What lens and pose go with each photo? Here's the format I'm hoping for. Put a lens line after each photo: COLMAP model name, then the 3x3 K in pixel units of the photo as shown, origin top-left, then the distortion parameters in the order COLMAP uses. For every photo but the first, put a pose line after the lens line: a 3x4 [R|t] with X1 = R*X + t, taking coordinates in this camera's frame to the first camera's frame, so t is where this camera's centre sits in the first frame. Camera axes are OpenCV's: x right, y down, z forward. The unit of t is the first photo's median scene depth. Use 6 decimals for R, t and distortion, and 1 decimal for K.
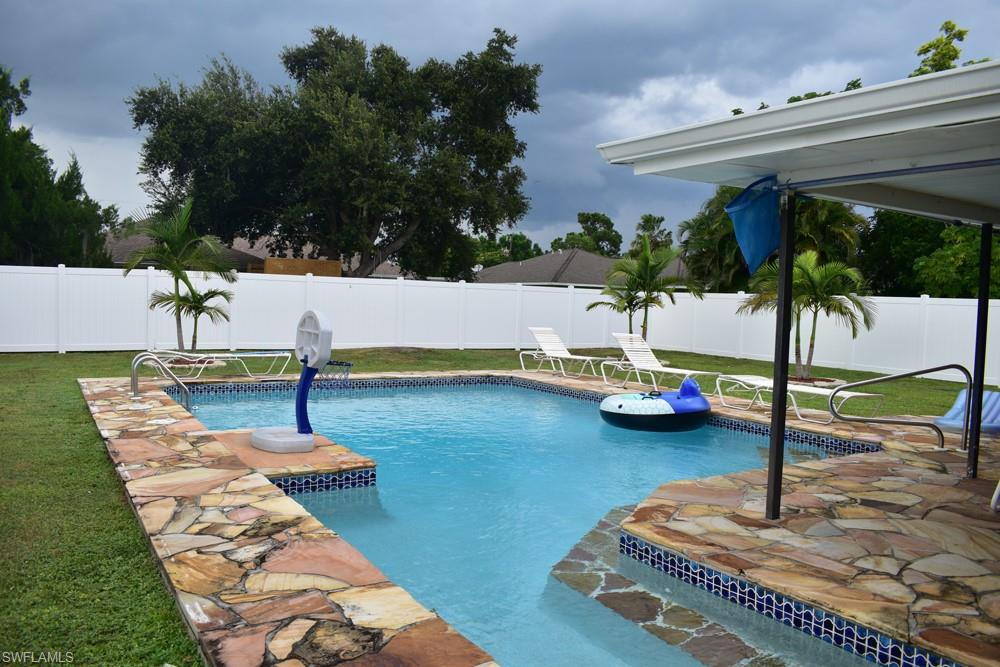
lens RADIAL K [[780.9, 0, 500.0], [0, 780.9, 333.5], [0, 0, 1]] dist [-0.095509, 0.018058]
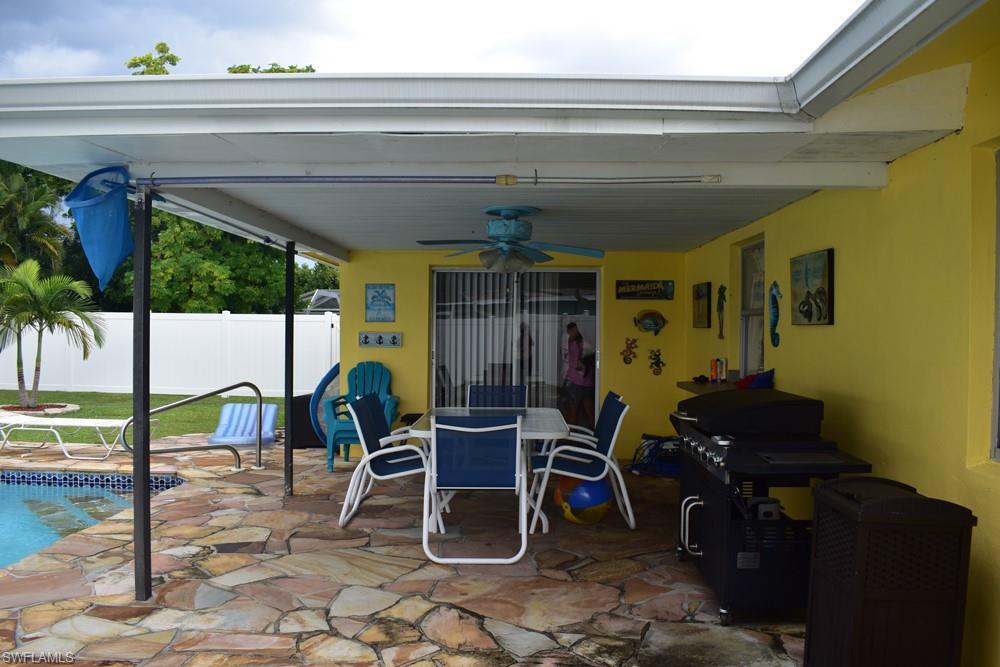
lens RADIAL K [[780.9, 0, 500.0], [0, 780.9, 333.5], [0, 0, 1]] dist [-0.095509, 0.018058]
pose [[0.548815, -0.028440, 0.835460, -0.089954], [0.043440, 0.999041, 0.005472, -0.021276], [-0.834814, 0.033290, 0.549524, 0.256036]]
